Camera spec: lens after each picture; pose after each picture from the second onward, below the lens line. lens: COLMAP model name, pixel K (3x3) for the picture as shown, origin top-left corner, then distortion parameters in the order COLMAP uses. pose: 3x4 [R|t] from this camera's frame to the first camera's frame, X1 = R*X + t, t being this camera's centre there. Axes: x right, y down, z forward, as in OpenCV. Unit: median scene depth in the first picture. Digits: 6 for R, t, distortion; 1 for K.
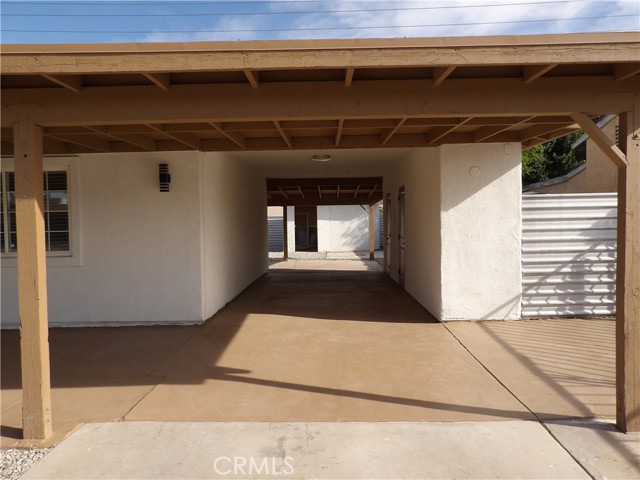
lens RADIAL K [[460.6, 0, 319.0], [0, 460.6, 236.2], [0, 0, 1]] dist [-0.040225, 0.052196]
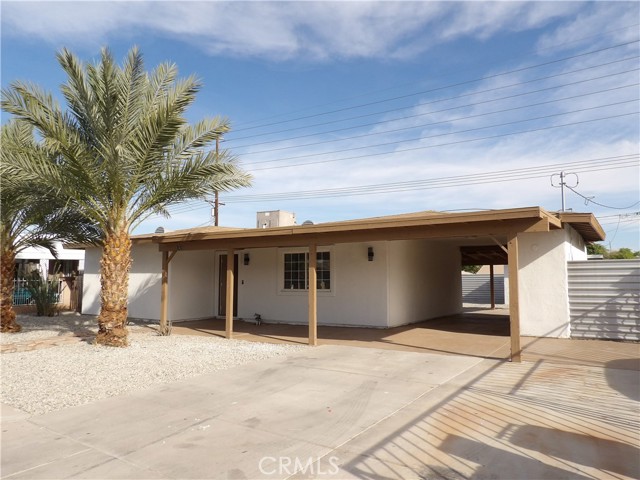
lens RADIAL K [[460.6, 0, 319.0], [0, 460.6, 236.2], [0, 0, 1]] dist [-0.040225, 0.052196]
pose [[0.845133, -0.036075, -0.533338, 0.564669], [-0.039633, 0.990746, -0.129817, 0.069809], [0.533085, 0.130851, 0.835882, -0.852205]]
